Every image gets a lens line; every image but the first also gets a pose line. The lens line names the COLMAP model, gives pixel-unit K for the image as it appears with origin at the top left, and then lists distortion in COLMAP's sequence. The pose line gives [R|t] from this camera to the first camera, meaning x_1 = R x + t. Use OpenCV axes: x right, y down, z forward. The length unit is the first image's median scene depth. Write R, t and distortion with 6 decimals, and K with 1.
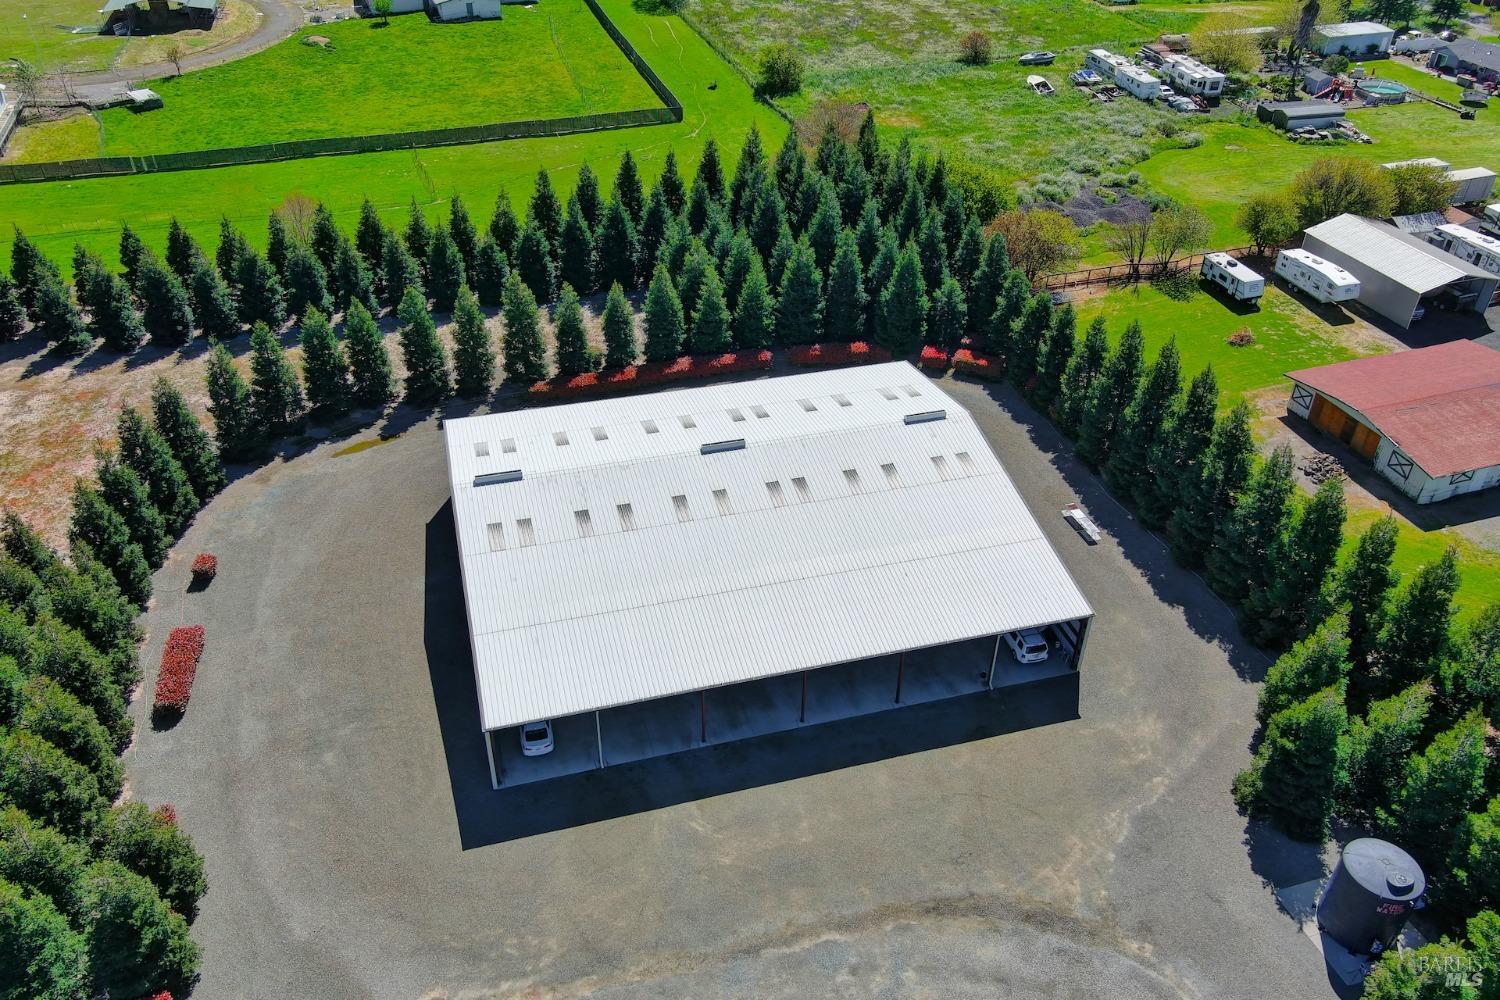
lens RADIAL K [[1156.5, 0, 750.0], [0, 1156.5, 500.0], [0, 0, 1]] dist [0.025759, 0.003205]
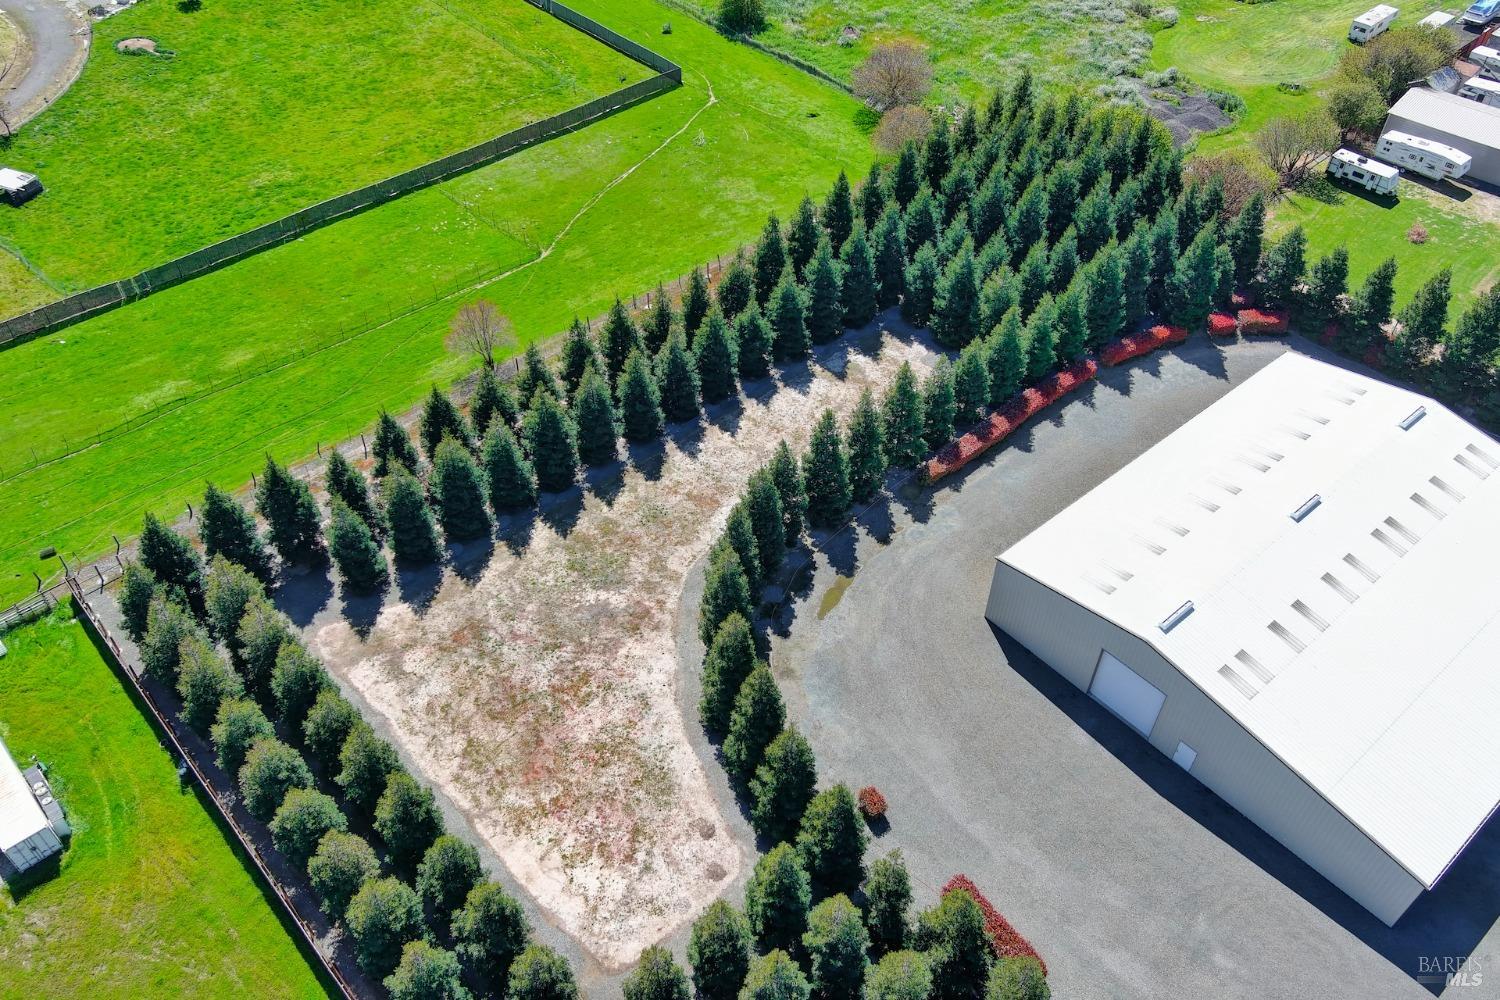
lens RADIAL K [[1156.5, 0, 750.0], [0, 1156.5, 500.0], [0, 0, 1]] dist [0.025759, 0.003205]
pose [[0.906557, -0.292323, 0.304470, -0.522156], [0.242269, 0.951068, 0.191769, -0.247394], [-0.345630, -0.100086, 0.933018, 0.151245]]
